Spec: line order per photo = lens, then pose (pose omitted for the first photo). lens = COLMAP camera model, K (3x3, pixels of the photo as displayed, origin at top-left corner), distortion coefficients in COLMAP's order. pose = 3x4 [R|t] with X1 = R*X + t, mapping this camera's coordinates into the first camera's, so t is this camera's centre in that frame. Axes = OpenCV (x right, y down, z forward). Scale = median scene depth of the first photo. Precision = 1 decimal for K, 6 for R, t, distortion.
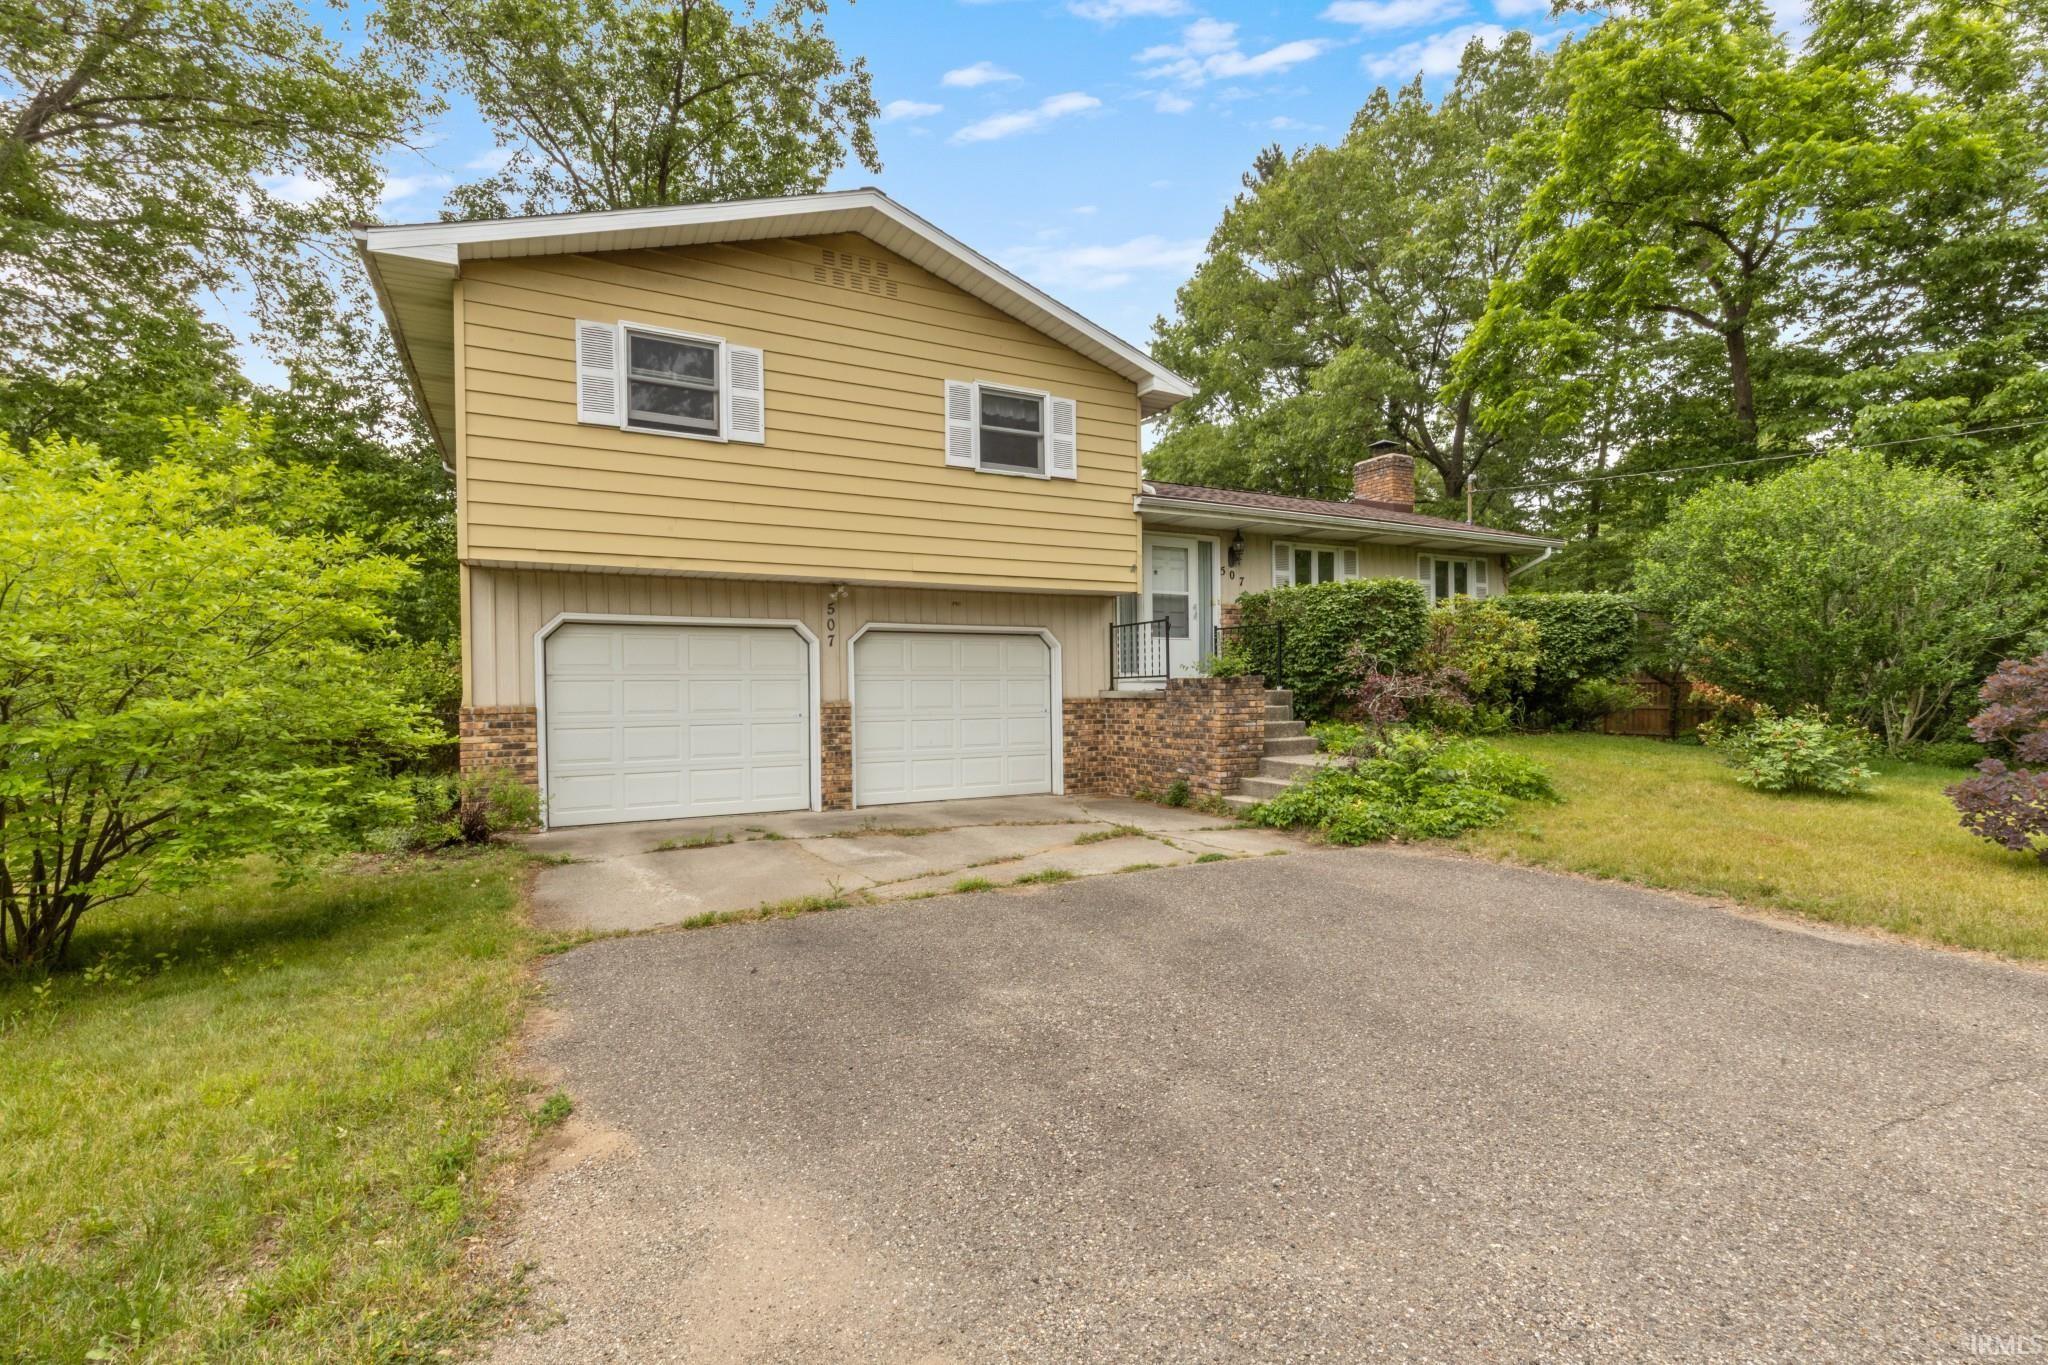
lens RADIAL K [[927.1, 0, 1017.1], [0, 927.1, 688.3], [0, 0, 1]] dist [0.012900, -0.004126]
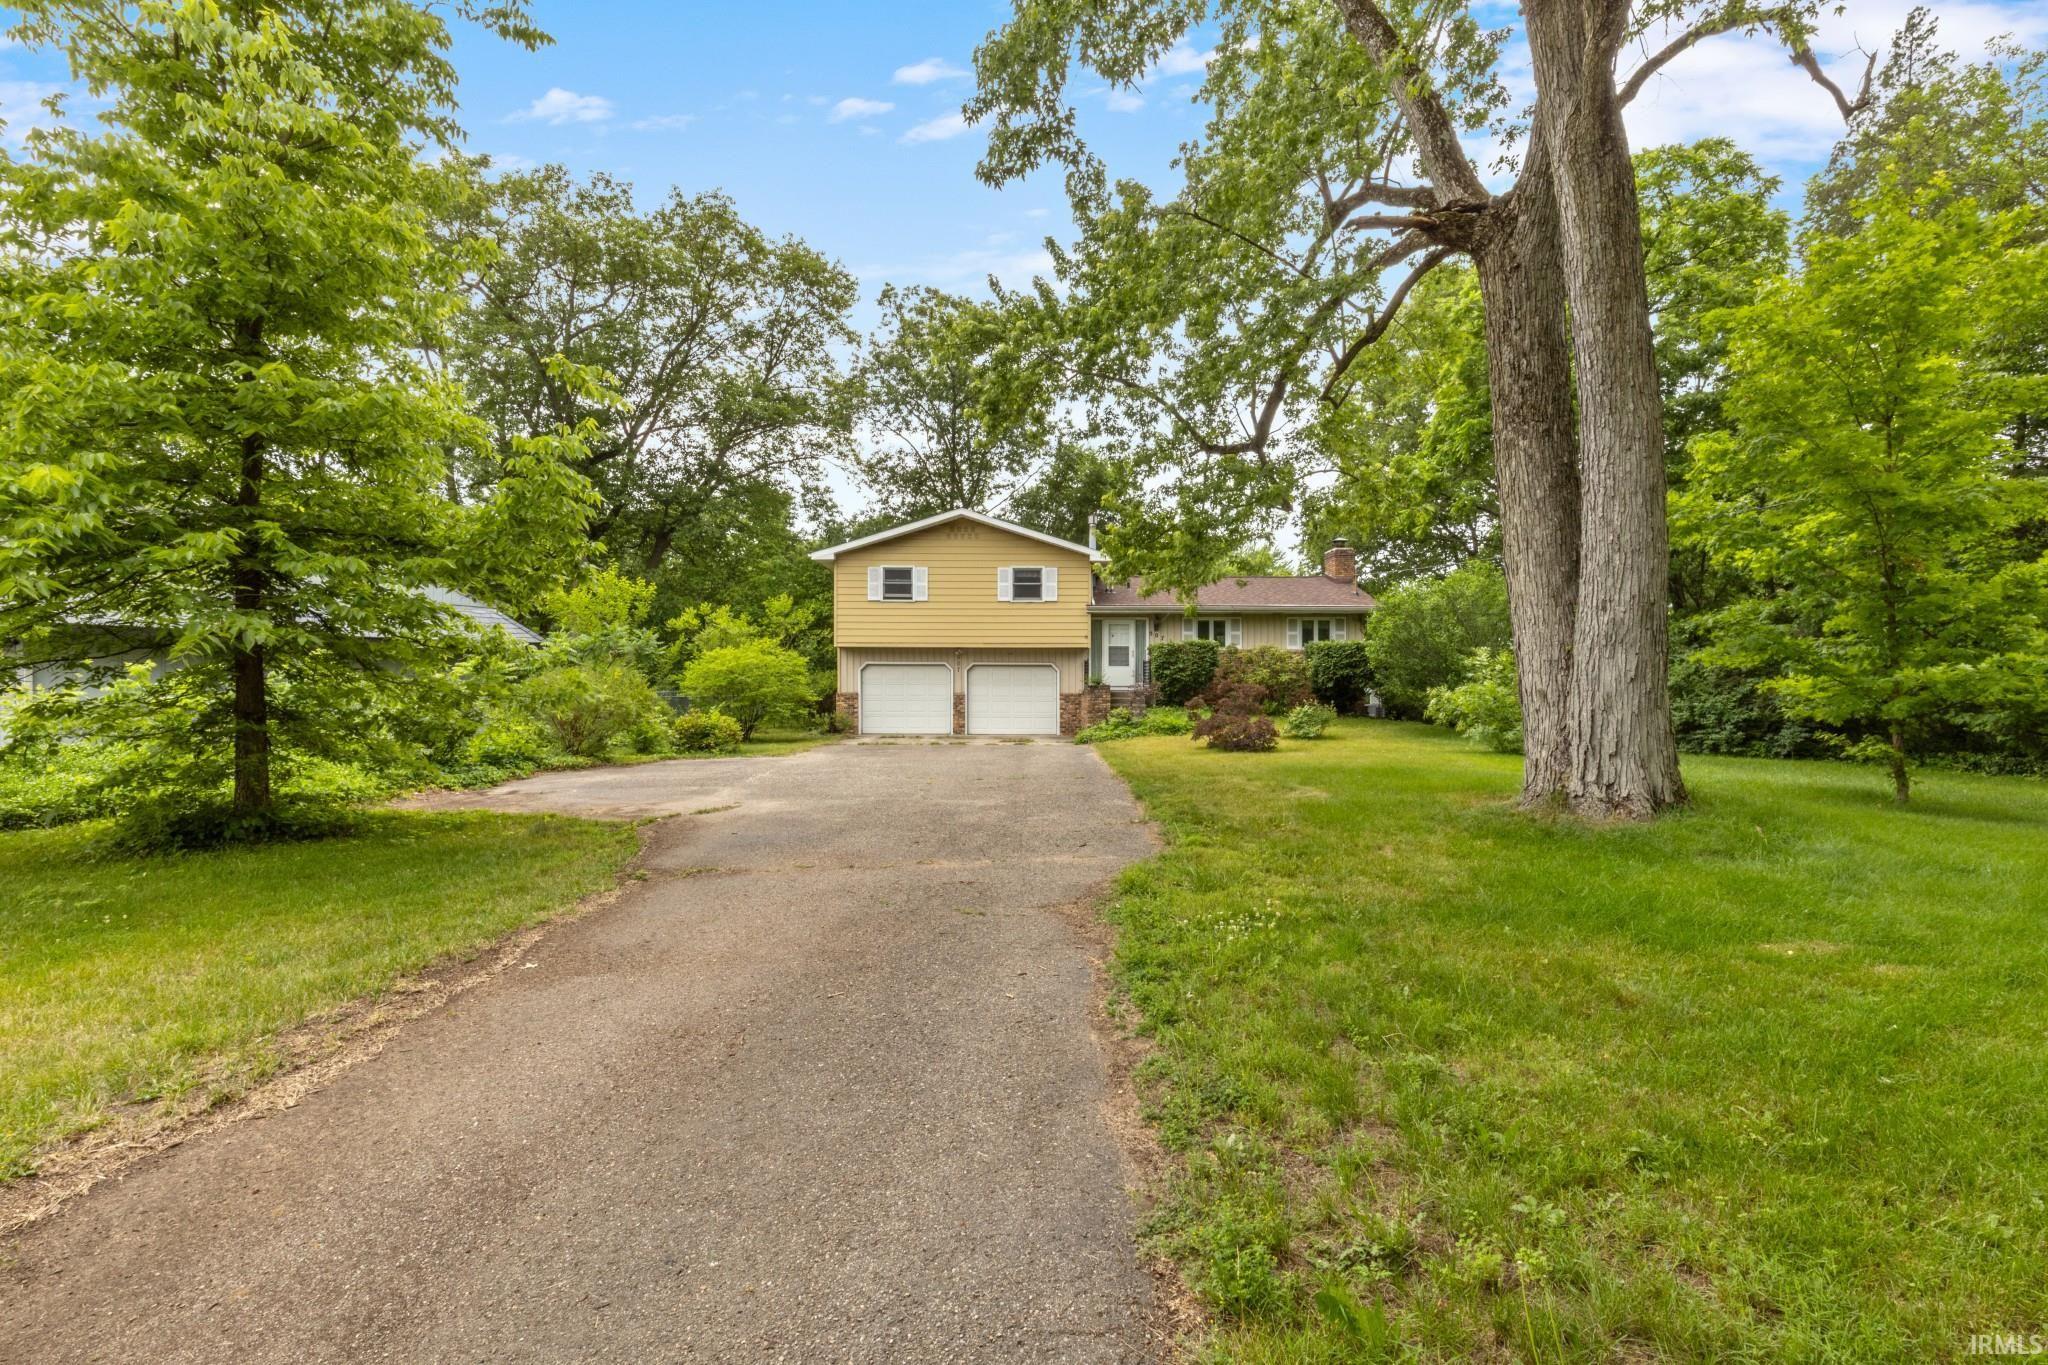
lens RADIAL K [[927.1, 0, 1025.7], [0, 927.1, 680.3], [0, 0, 1]] dist [0.012900, -0.004126]
pose [[0.874052, 0.005912, -0.485797, 1.196358], [-0.011104, 0.999908, -0.007809, -0.003488], [0.485706, 0.012220, 0.874037, -1.154813]]
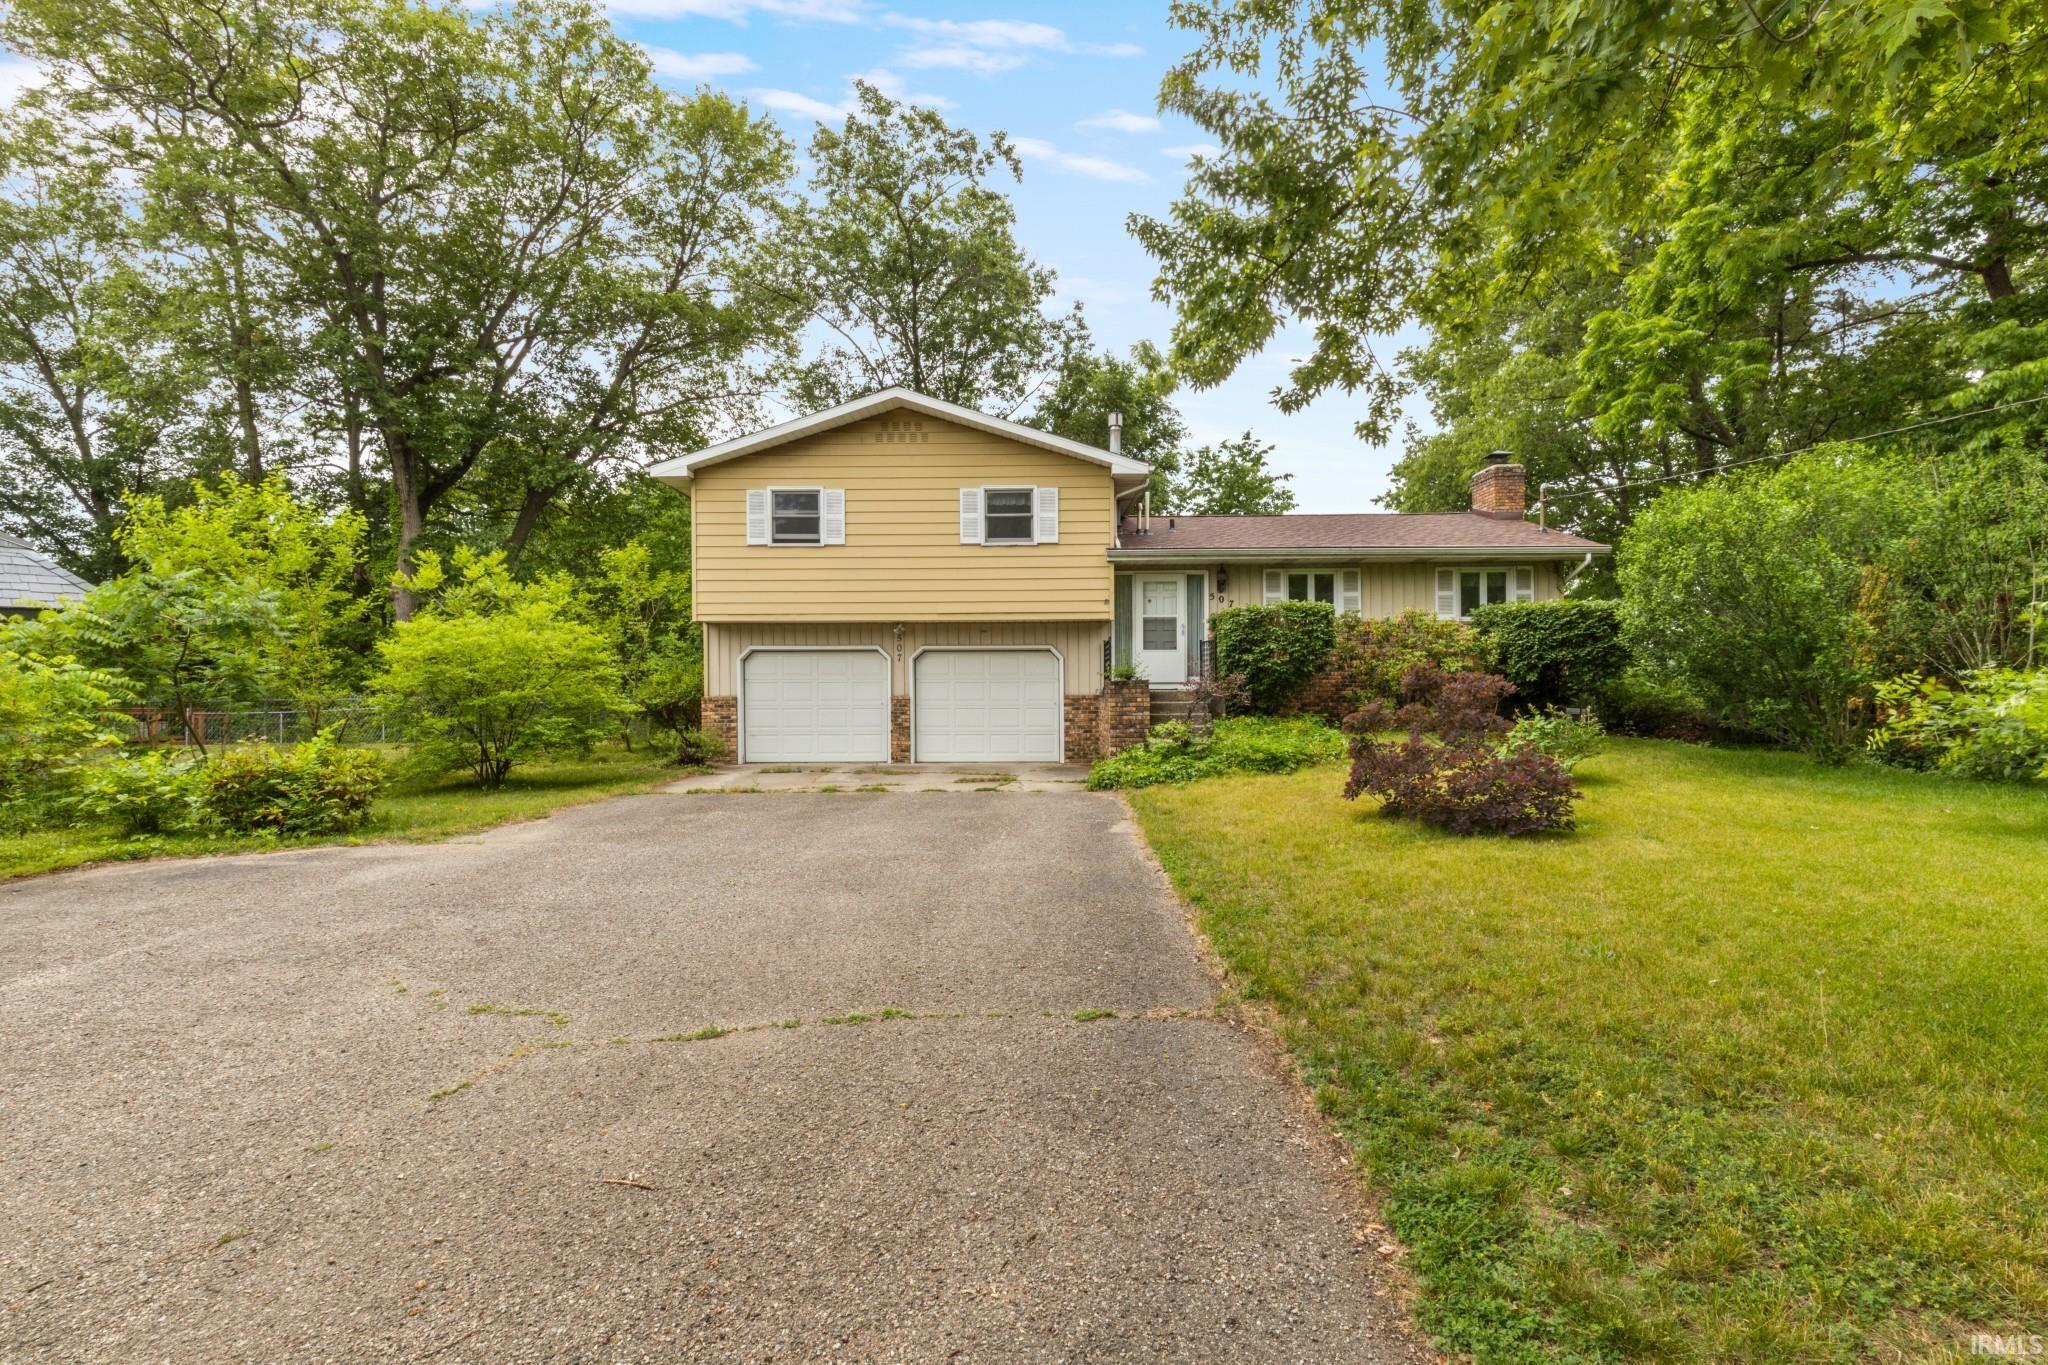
lens RADIAL K [[927.1, 0, 1032.5], [0, 927.1, 685.1], [0, 0, 1]] dist [0.012900, -0.004126]
pose [[0.870720, 0.002857, -0.491770, 0.768128], [-0.003537, 0.999994, -0.000452, -0.003967], [0.491766, 0.002133, 0.870725, -0.279734]]
